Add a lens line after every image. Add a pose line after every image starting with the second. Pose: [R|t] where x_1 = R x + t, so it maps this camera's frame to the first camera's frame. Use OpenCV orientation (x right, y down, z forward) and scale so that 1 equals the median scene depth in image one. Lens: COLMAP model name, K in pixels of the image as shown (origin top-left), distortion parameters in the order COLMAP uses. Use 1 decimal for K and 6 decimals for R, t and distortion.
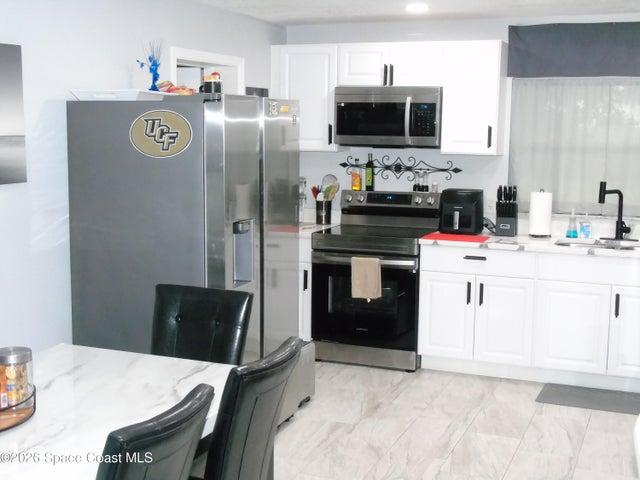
lens RADIAL K [[901.9, 0, 320.0], [0, 901.9, 240.0], [0, 0, 1]] dist [-0.000487, -0.006462]
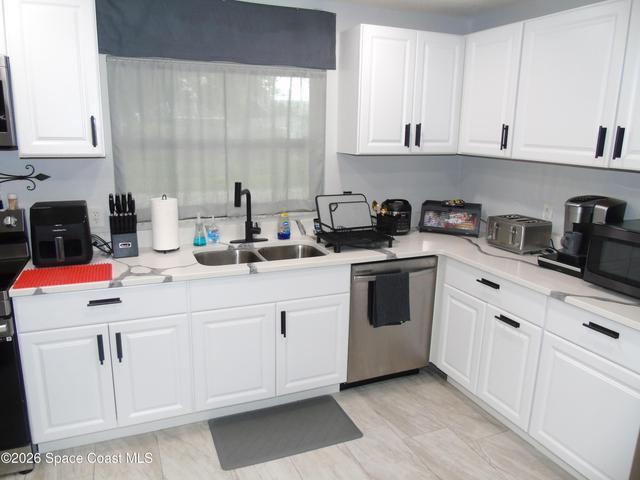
lens RADIAL K [[473.9, 0, 320.0], [0, 473.9, 240.0], [0, 0, 1]] dist [-0.035456, 0.007287]
pose [[0.714230, -0.155714, 0.682370, 0.044685], [0.080326, 0.986733, 0.141091, -0.065906], [-0.695287, -0.045959, 0.717262, 0.590978]]
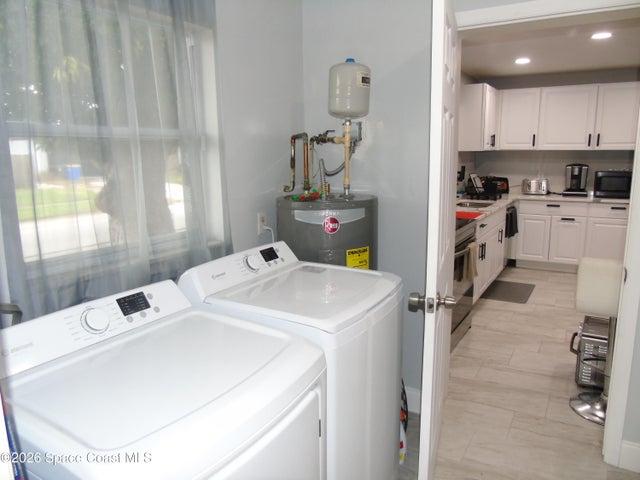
lens RADIAL K [[473.9, 0, 320.0], [0, 473.9, 240.0], [0, 0, 1]] dist [-0.035456, 0.007287]
pose [[0.178748, -0.211485, 0.960897, -0.565549], [0.150280, 0.971035, 0.185761, -0.133402], [-0.972350, 0.111199, 0.205352, 1.061085]]
